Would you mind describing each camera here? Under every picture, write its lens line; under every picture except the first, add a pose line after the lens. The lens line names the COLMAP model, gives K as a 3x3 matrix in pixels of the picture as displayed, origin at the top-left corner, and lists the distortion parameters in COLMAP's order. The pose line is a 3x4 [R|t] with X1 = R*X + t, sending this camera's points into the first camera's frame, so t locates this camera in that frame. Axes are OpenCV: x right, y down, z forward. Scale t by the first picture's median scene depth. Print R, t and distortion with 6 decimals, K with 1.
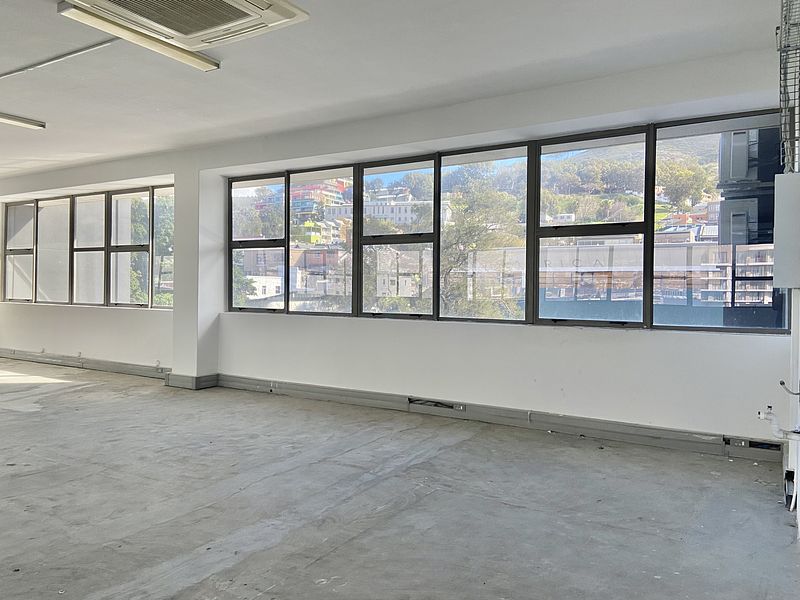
lens RADIAL K [[599.3, 0, 389.5], [0, 599.3, 289.2], [0, 0, 1]] dist [0.128714, -0.166428]
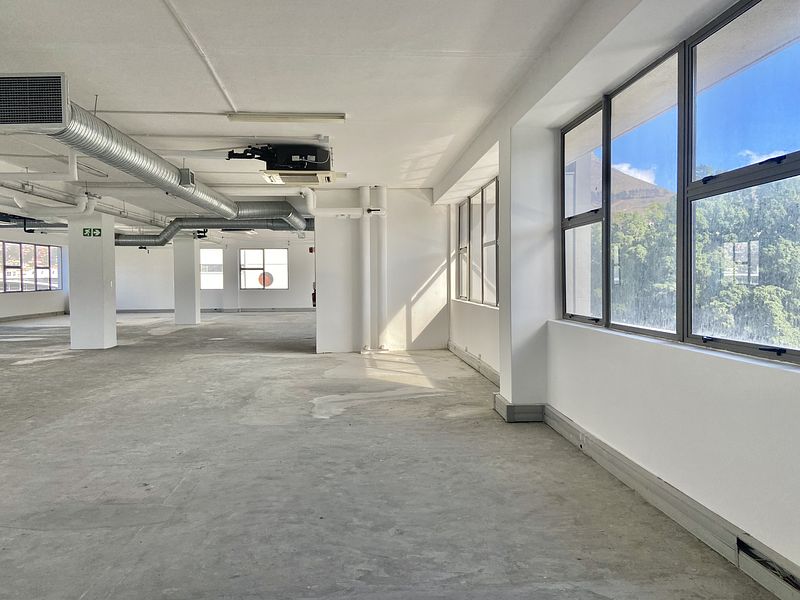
lens RADIAL K [[599.3, 0, 389.5], [0, 599.3, 289.2], [0, 0, 1]] dist [0.128714, -0.166428]
pose [[0.578186, -0.003134, -0.815899, 0.249179], [0.015026, 0.999864, 0.006808, -0.007449], [0.815767, -0.016196, 0.578154, 0.538845]]
